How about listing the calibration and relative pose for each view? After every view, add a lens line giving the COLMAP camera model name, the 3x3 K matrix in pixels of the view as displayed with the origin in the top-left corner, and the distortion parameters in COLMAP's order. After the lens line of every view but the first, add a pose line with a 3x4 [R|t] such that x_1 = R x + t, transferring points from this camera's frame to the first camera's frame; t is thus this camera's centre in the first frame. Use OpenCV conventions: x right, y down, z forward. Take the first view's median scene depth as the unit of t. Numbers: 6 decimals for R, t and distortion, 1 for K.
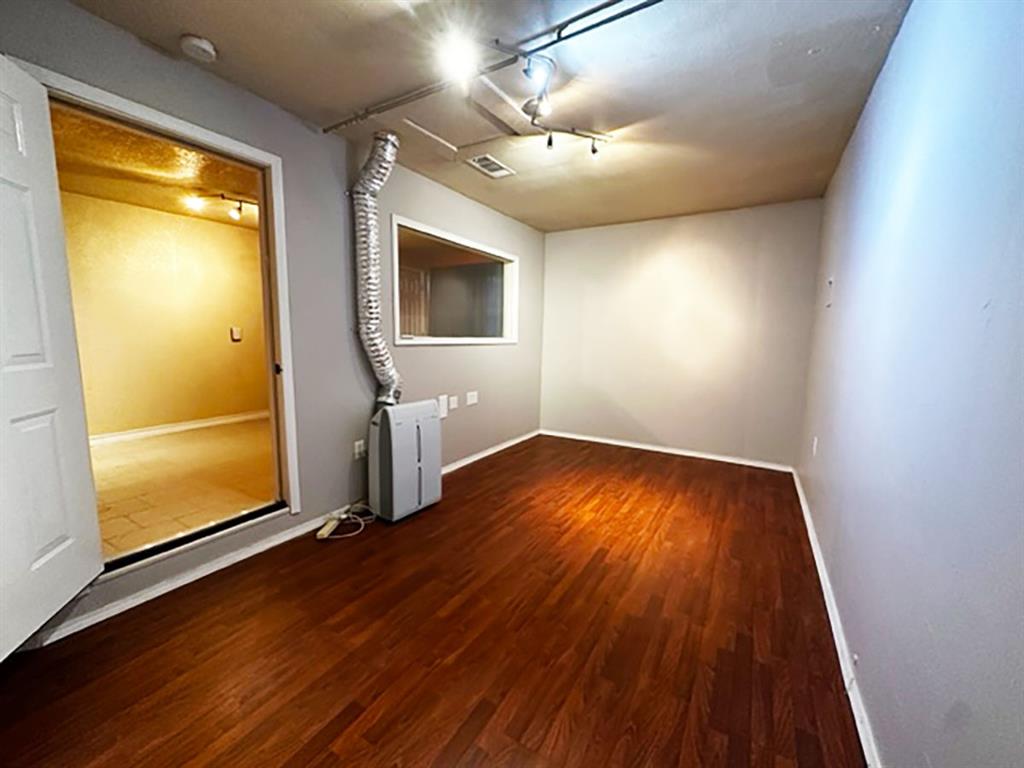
lens RADIAL K [[408.2, 0, 513.3], [0, 408.2, 382.9], [0, 0, 1]] dist [-0.002834, 0.000732]
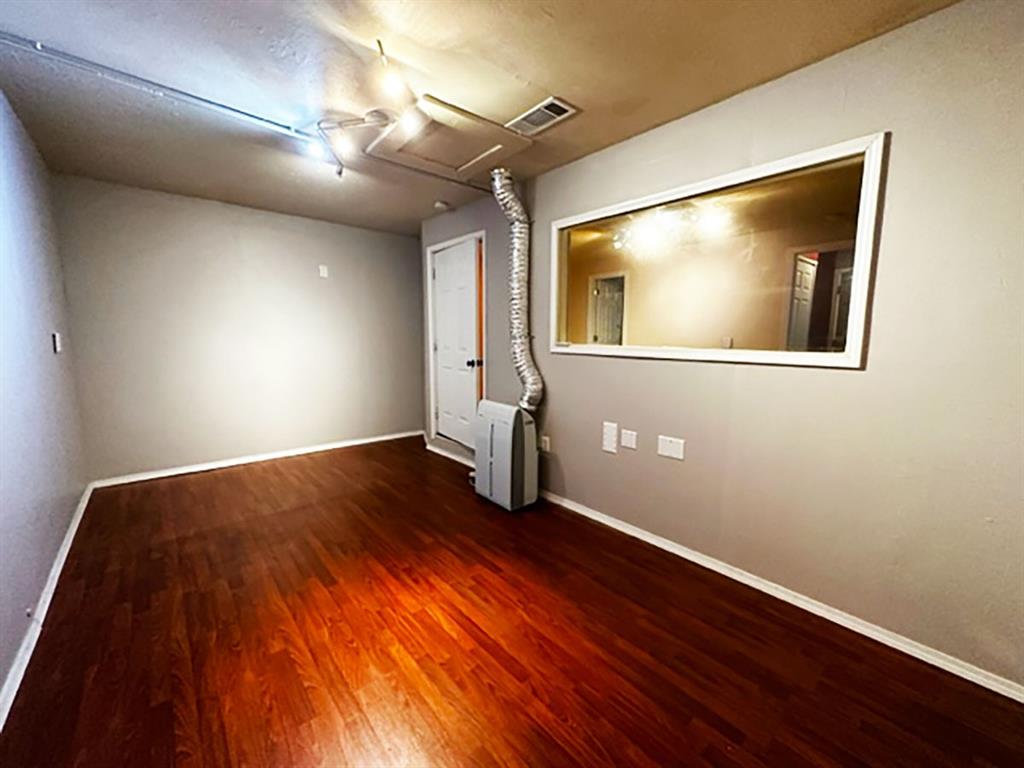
lens RADIAL K [[408.2, 0, 513.3], [0, 408.2, 382.9], [0, 0, 1]] dist [-0.002834, 0.000732]
pose [[-0.304654, 0.091564, -0.948052, 0.760296], [-0.122145, 0.983394, 0.134228, -0.154450], [0.944599, 0.156693, -0.288411, 1.322204]]
